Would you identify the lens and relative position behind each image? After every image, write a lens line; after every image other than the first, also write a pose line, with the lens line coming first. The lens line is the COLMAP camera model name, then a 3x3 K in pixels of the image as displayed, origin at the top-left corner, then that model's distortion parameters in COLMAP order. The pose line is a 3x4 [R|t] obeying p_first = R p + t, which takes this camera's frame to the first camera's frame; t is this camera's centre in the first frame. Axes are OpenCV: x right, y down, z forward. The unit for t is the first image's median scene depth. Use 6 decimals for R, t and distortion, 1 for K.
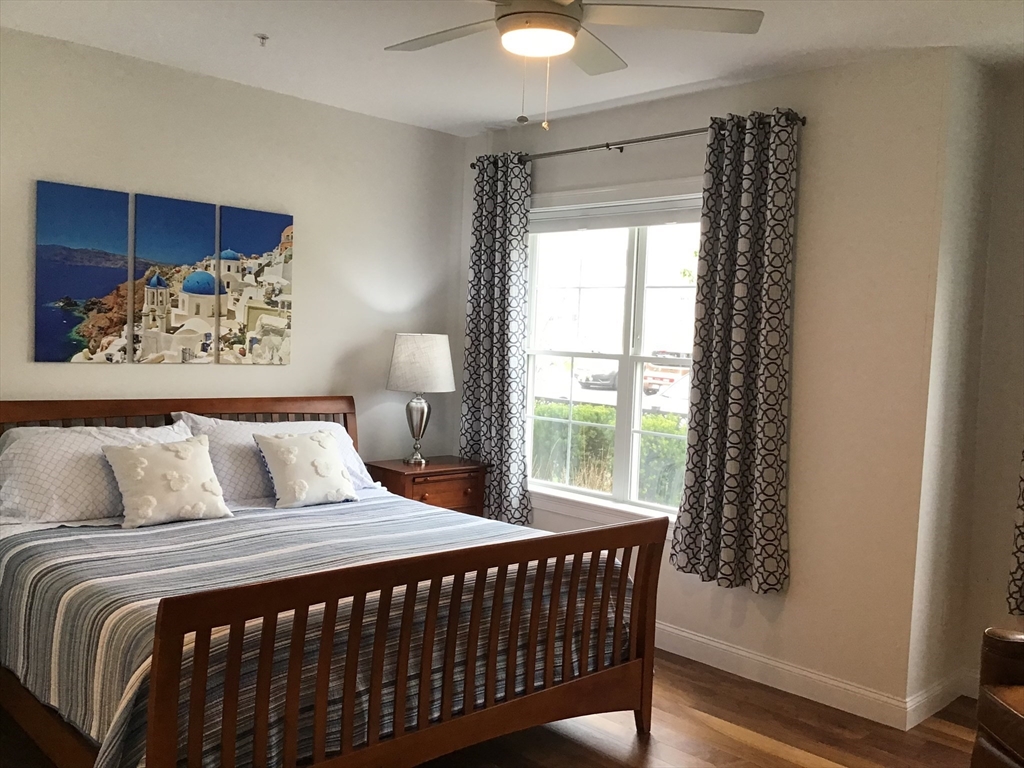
lens RADIAL K [[929.4, 0, 512.0], [0, 929.4, 384.0], [0, 0, 1]] dist [0.125878, -0.247871]
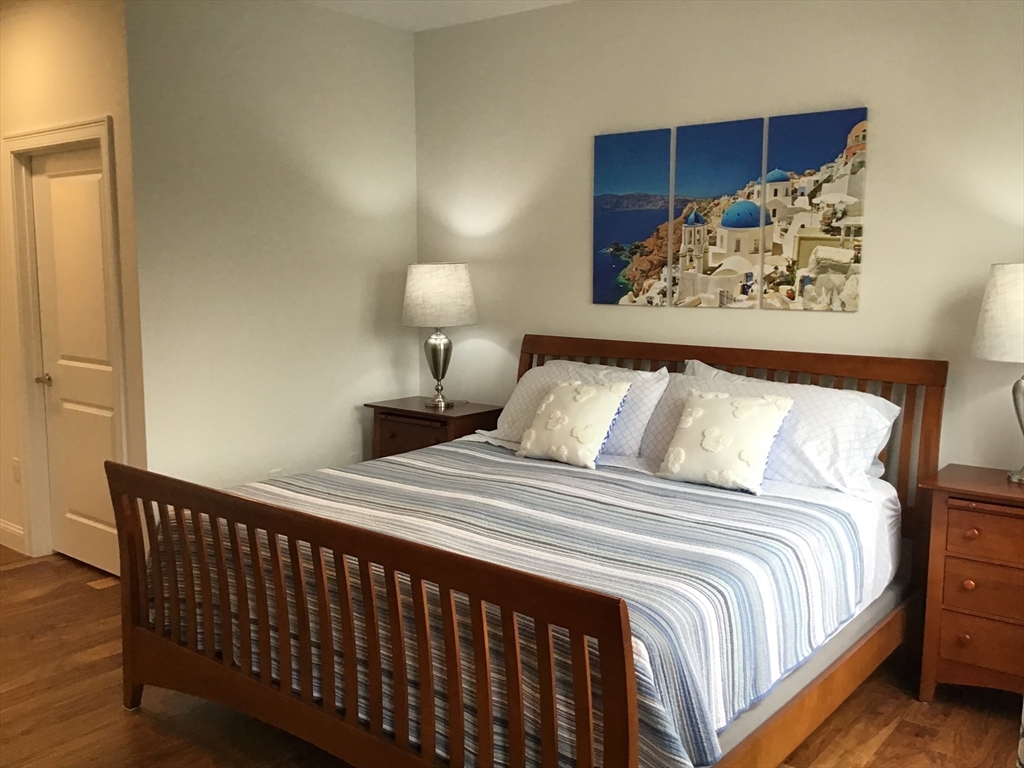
lens RADIAL K [[929.4, 0, 512.0], [0, 929.4, 384.0], [0, 0, 1]] dist [0.125878, -0.247871]
pose [[0.121307, 0.081809, -0.989238, 0.512841], [-0.049648, 0.995851, 0.076268, -0.007540], [0.991373, 0.039862, 0.124865, 0.691797]]
